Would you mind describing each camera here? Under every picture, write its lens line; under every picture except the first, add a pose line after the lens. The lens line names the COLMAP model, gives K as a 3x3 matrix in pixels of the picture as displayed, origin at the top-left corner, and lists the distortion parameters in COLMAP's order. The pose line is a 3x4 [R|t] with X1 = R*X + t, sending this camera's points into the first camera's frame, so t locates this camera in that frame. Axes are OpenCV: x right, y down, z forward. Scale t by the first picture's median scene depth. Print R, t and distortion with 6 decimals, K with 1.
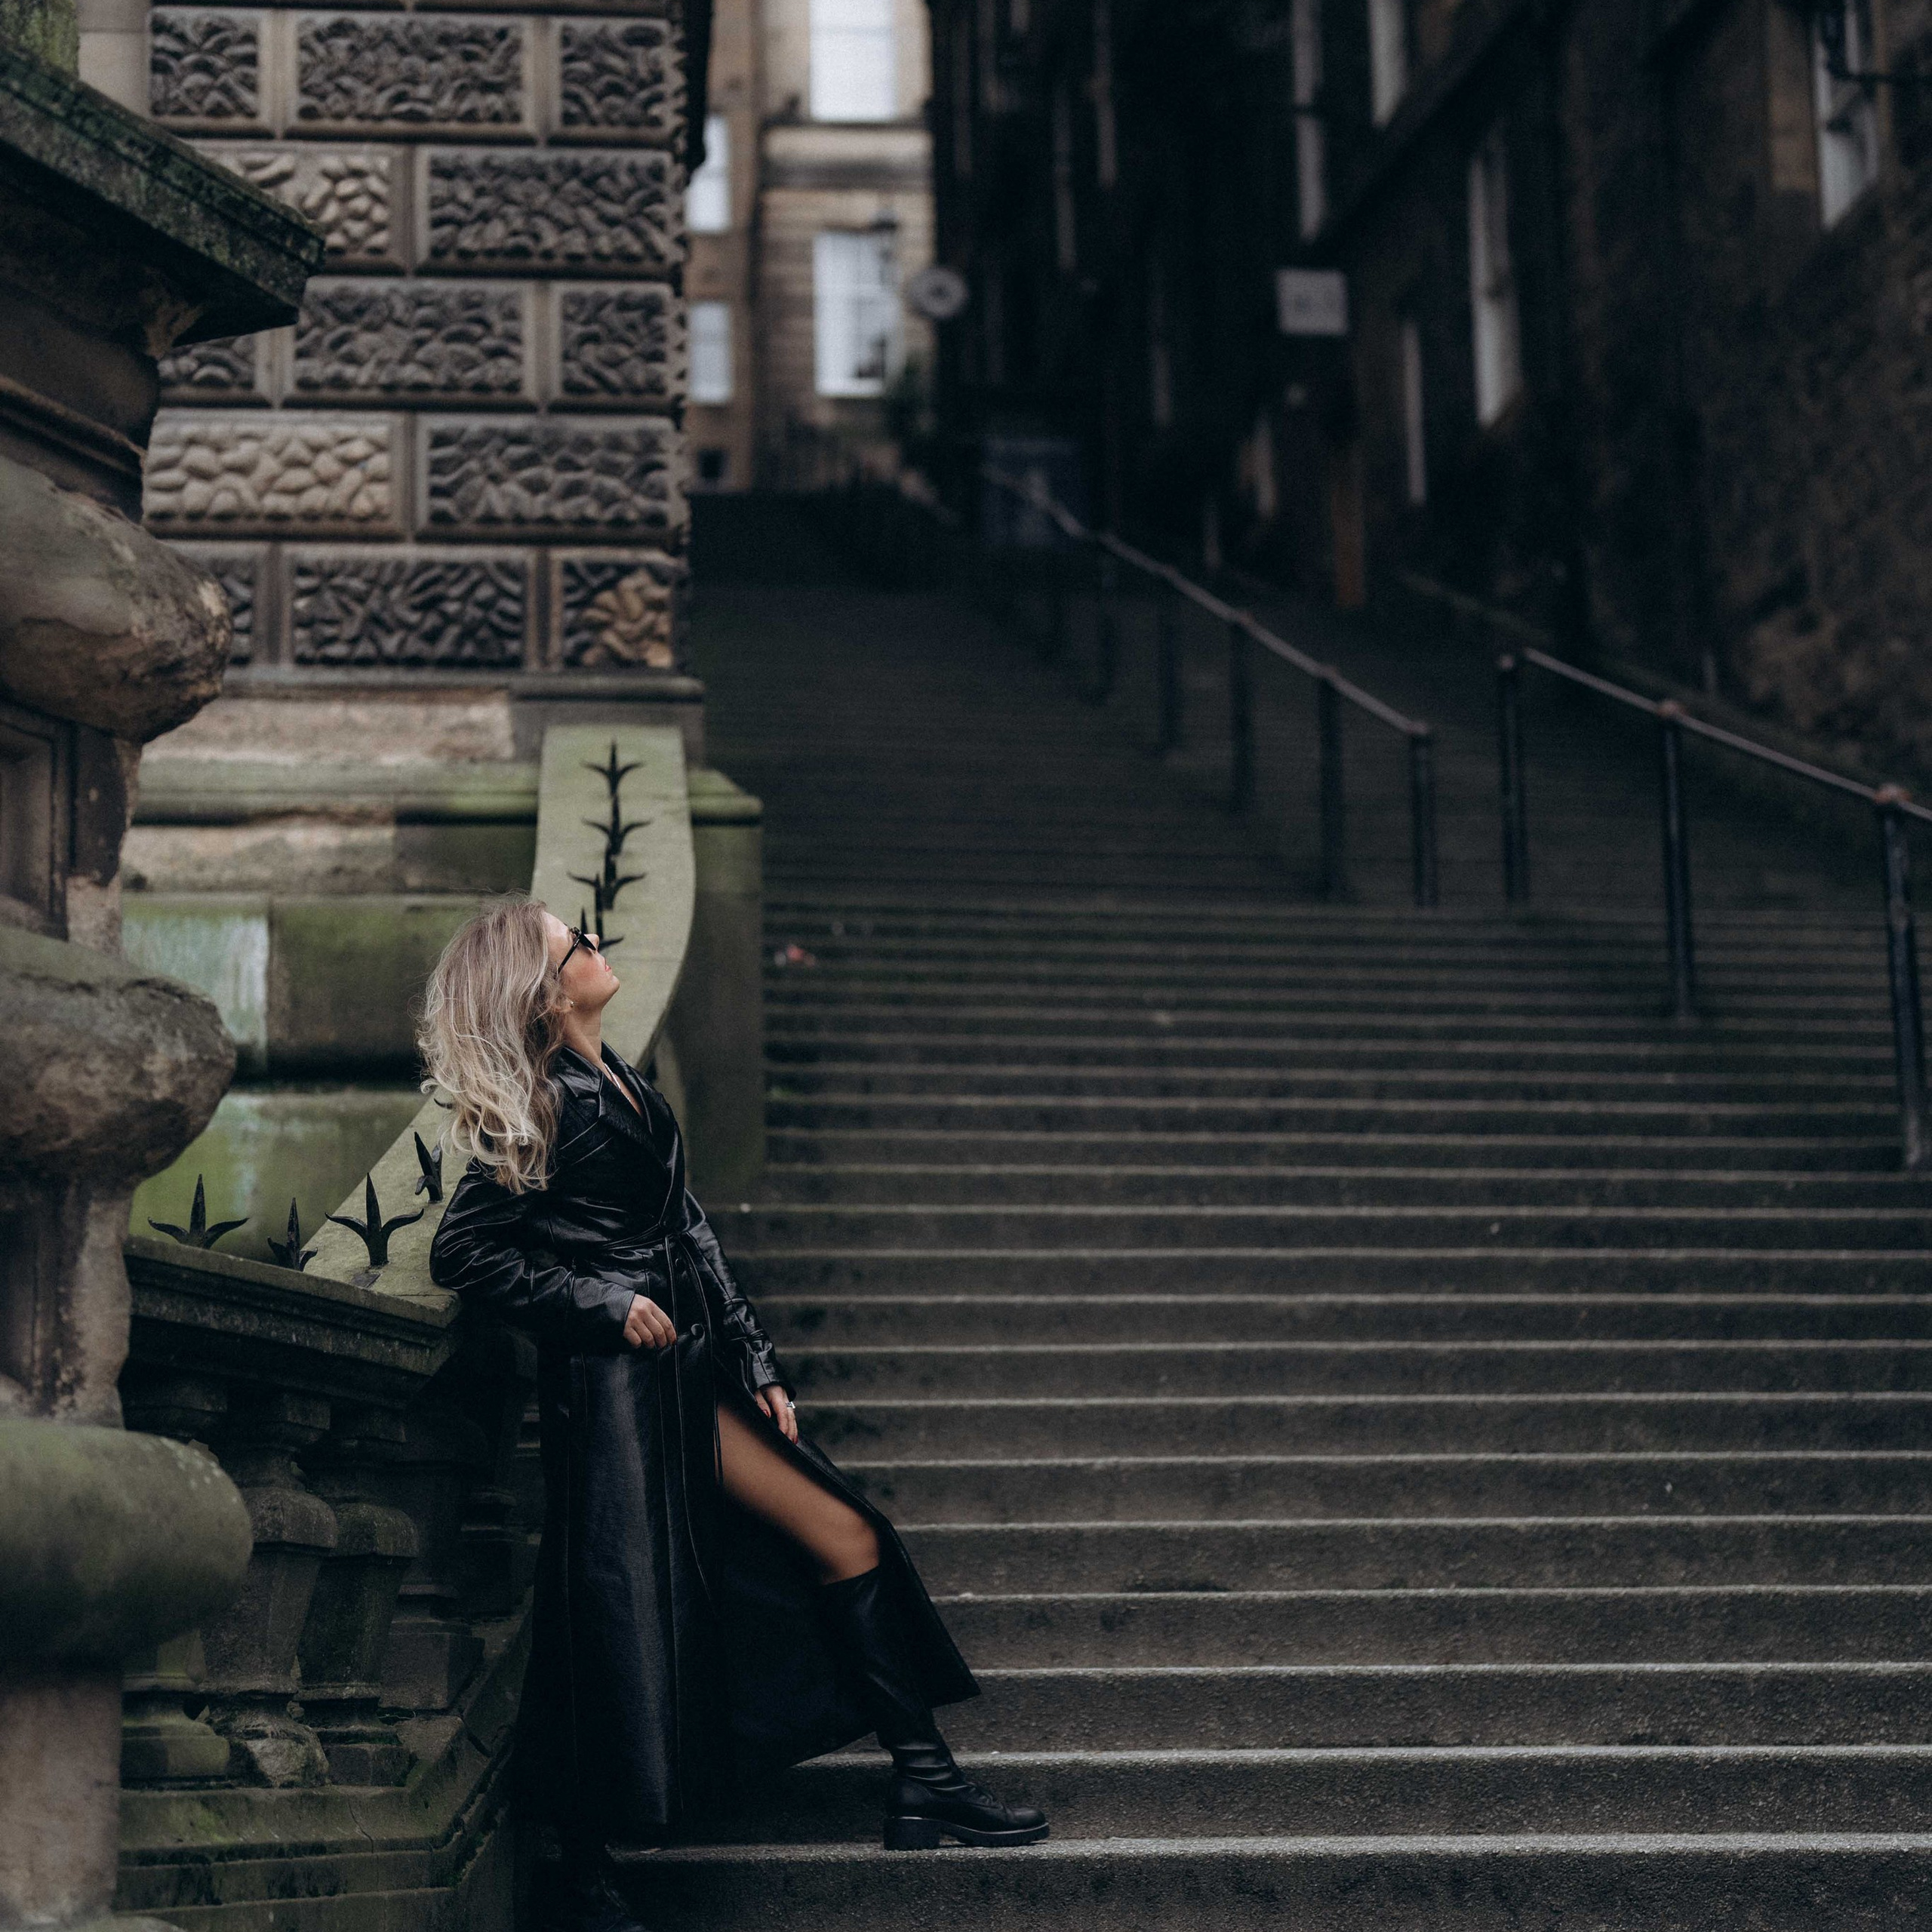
lens RADIAL K [[3943.4, 0, 966.0], [0, 3943.4, 966.0], [0, 0, 1]] dist [0.143953, -0.121652]
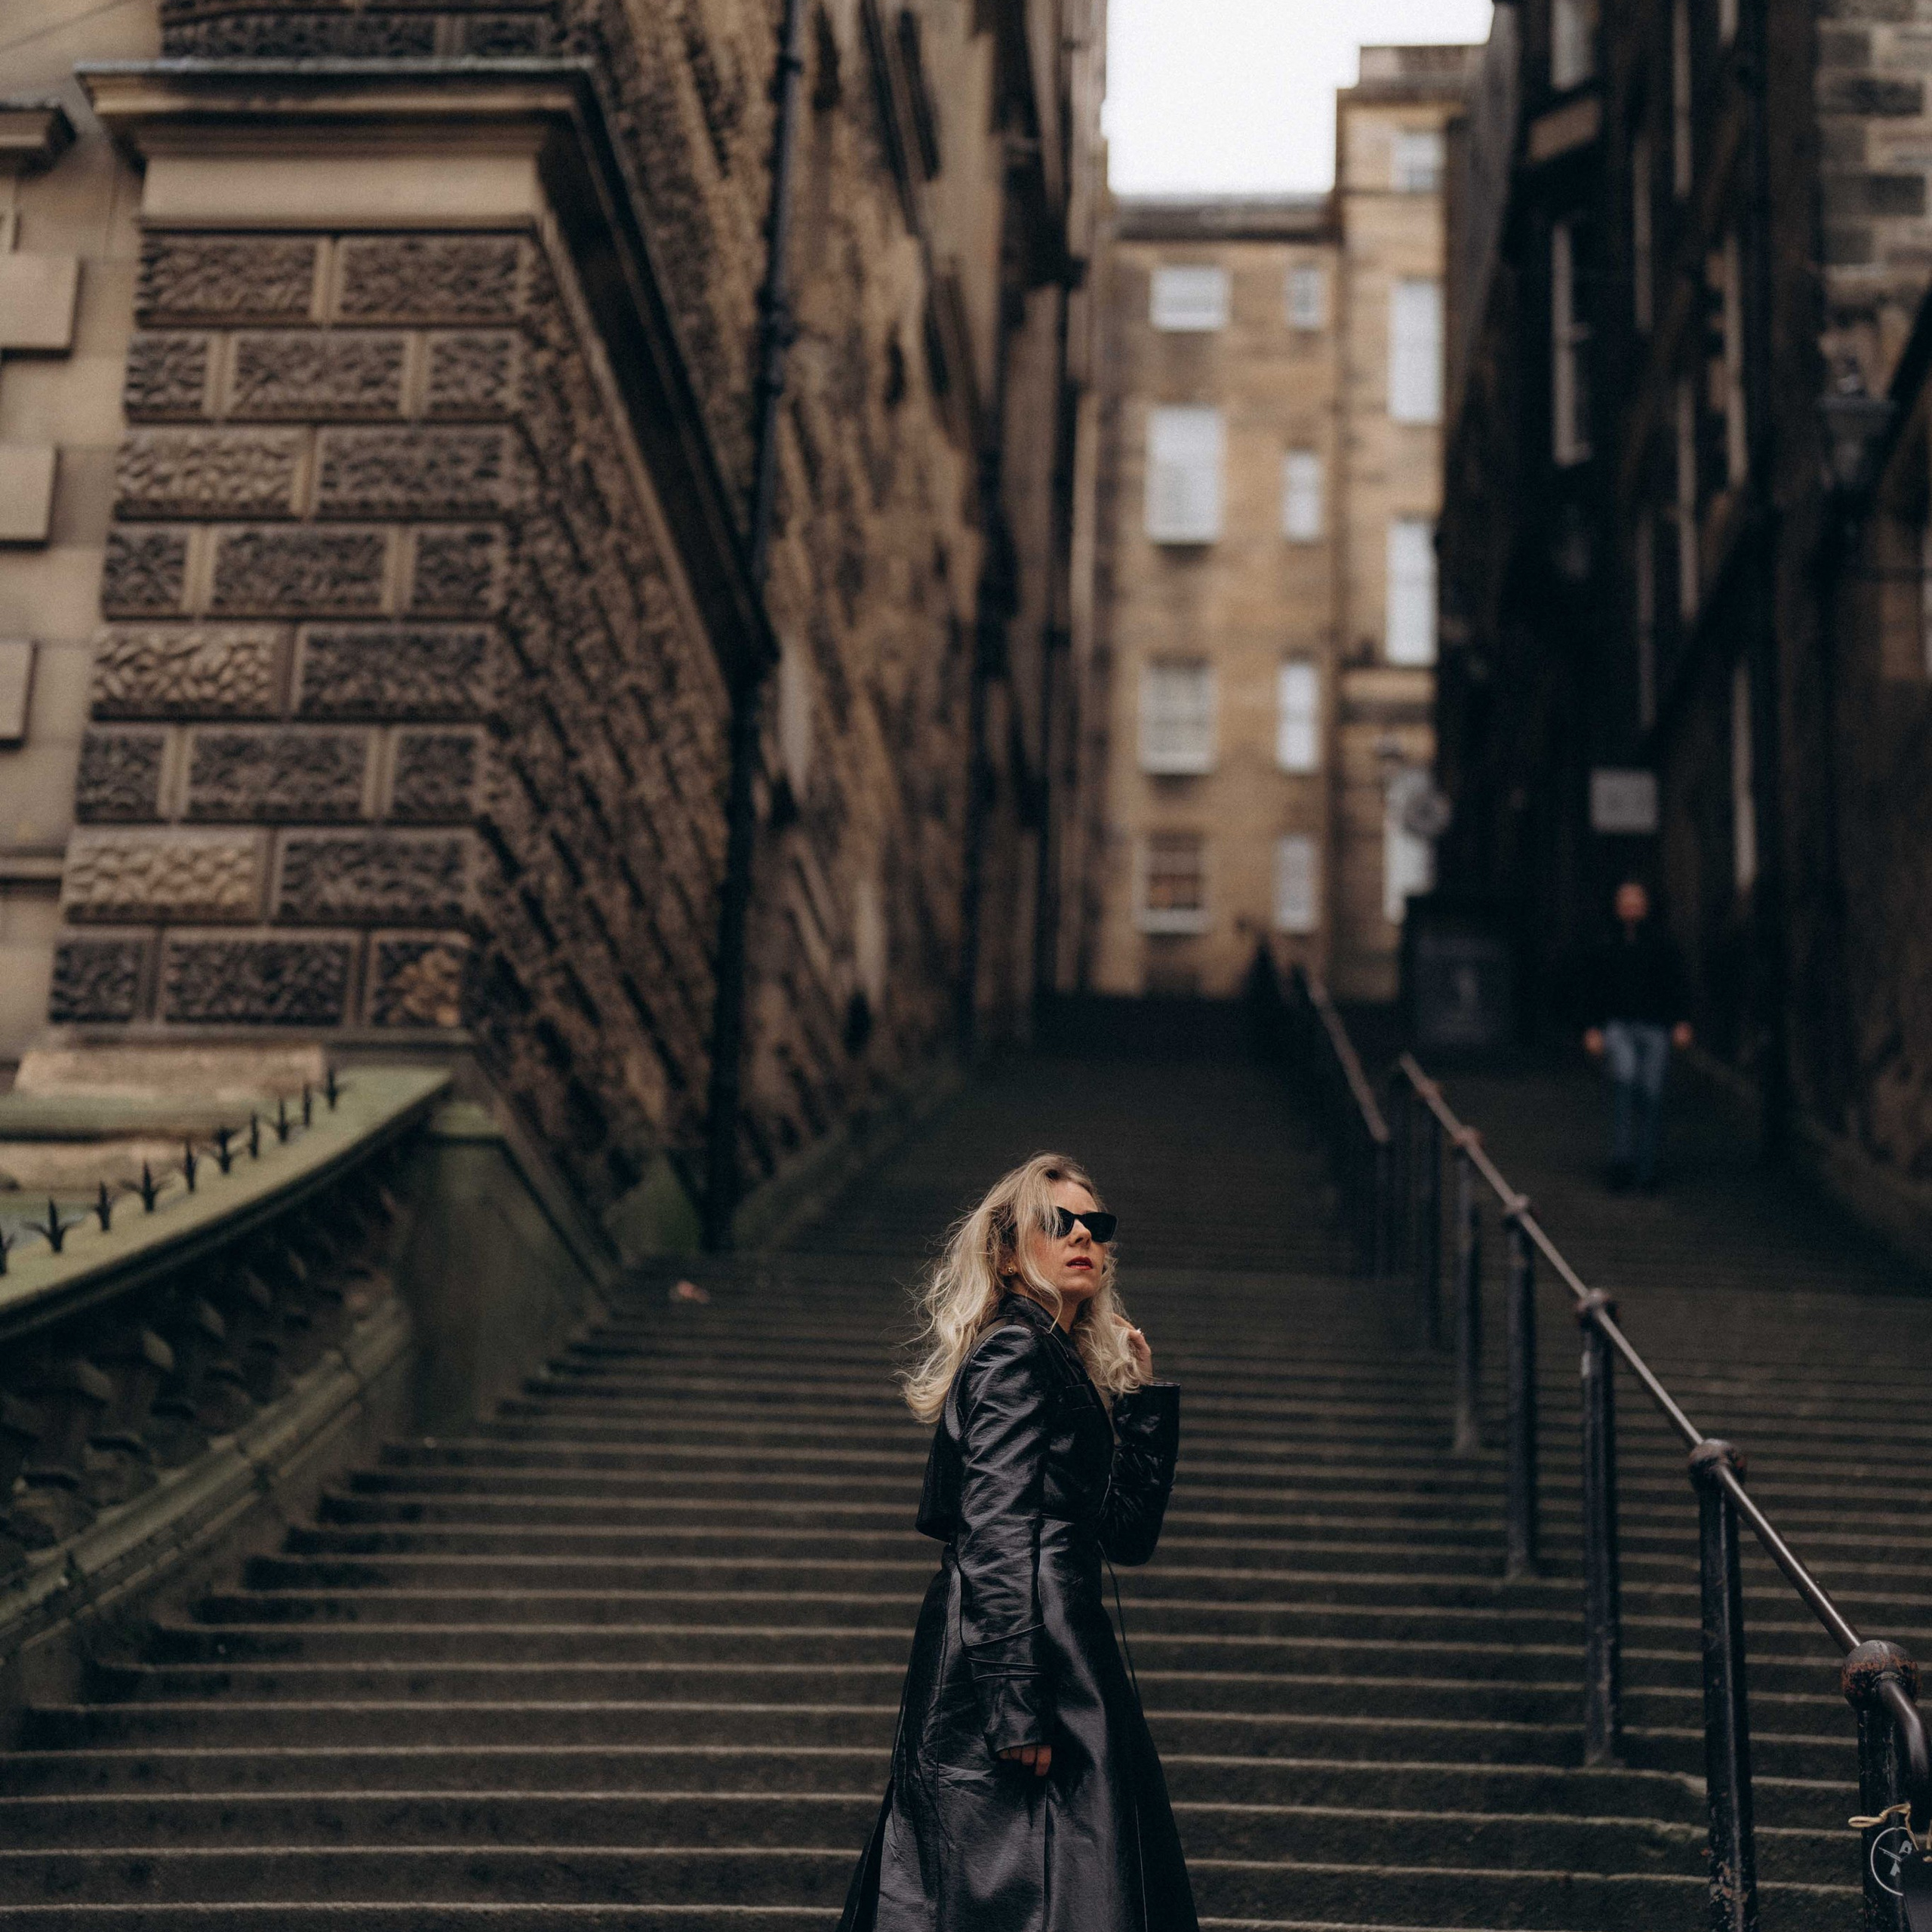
lens RADIAL K [[3952.5, 0, 966.0], [0, 3952.5, 966.0], [0, 0, 1]] dist [0.177546, -0.346798]
pose [[0.981585, -0.002719, -0.191005, 0.330907], [-0.023721, 0.990424, -0.136003, 0.074583], [0.189546, 0.138029, 0.972122, -0.195215]]
